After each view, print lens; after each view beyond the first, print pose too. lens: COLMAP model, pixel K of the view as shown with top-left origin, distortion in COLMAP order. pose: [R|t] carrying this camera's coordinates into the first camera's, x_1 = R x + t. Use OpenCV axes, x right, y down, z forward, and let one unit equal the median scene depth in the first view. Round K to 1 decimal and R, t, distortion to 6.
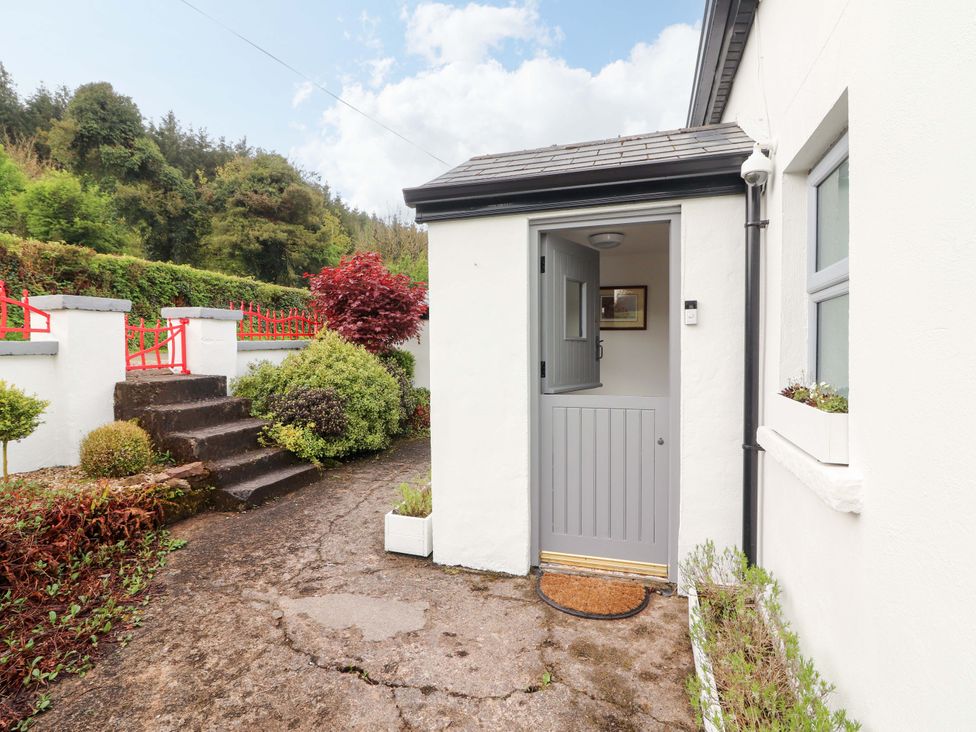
lens RADIAL K [[505.7, 0, 485.2], [0, 505.7, 361.3], [0, 0, 1]] dist [0.000221, 0.000176]
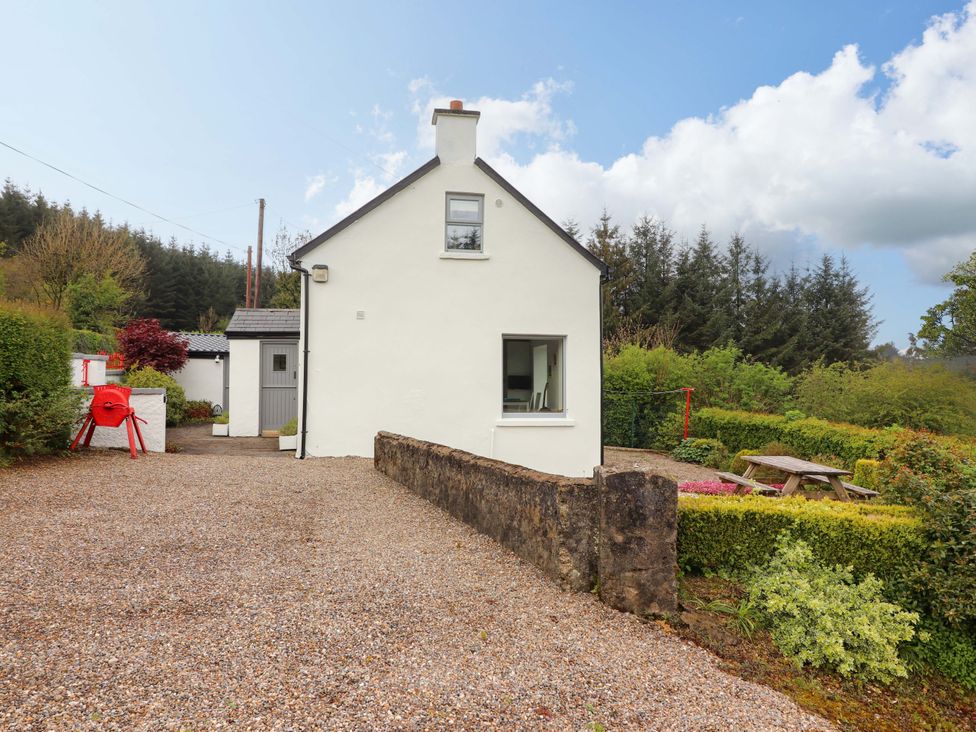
lens RADIAL K [[702.0, 0, 484.4], [0, 702.0, 360.0], [0, 0, 1]] dist [0.000629, -0.004006]
pose [[0.898915, 0.020521, 0.437643, -0.345254], [0.003520, 0.998532, -0.054050, 0.075404], [-0.438109, 0.050127, 0.897523, -2.187067]]
